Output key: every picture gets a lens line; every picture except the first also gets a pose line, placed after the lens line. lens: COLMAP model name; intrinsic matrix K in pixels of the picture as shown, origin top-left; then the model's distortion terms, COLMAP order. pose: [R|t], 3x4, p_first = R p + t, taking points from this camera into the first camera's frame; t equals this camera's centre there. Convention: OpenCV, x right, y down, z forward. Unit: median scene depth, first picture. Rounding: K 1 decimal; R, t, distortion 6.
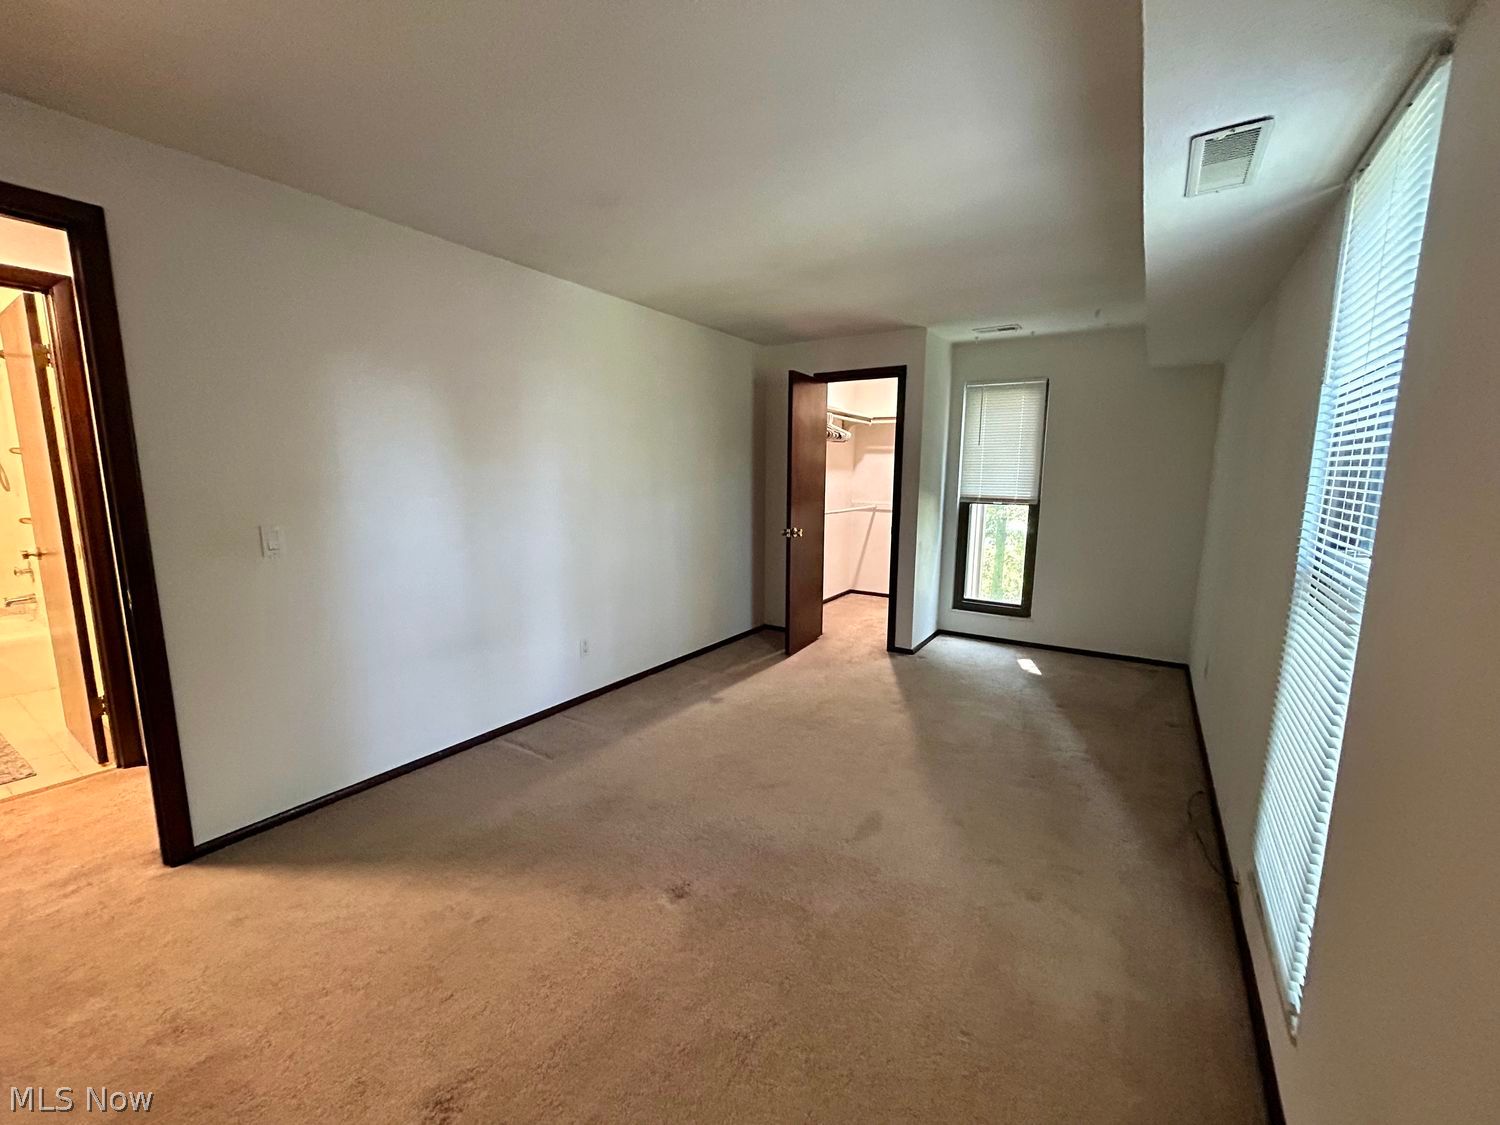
lens RADIAL K [[601.5, 0, 747.4], [0, 601.5, 556.4], [0, 0, 1]] dist [0.000331, 0.000757]
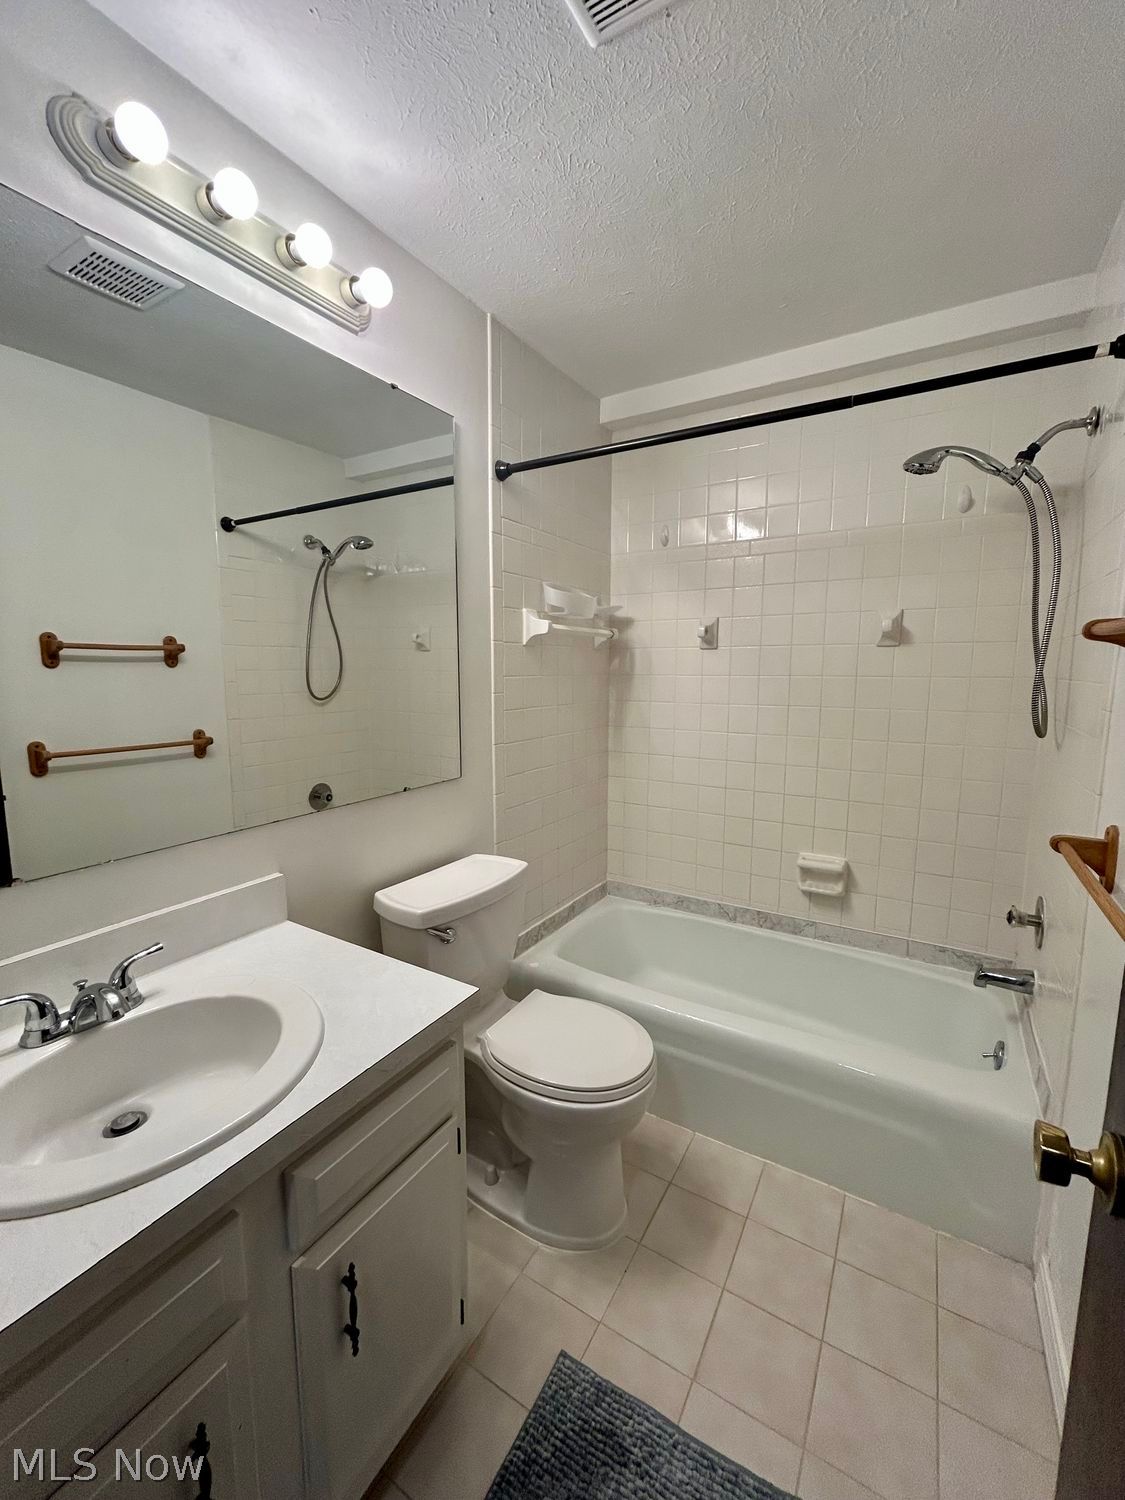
lens RADIAL K [[601.5, 0, 563.8], [0, 601.5, 747.0], [0, 0, 1]] dist [0.000331, 0.000757]
pose [[0.039911, 0.120358, -0.991928, -0.521898], [-0.143966, 0.983053, 0.113488, -0.065404], [0.988777, 0.138275, 0.056562, 0.410857]]
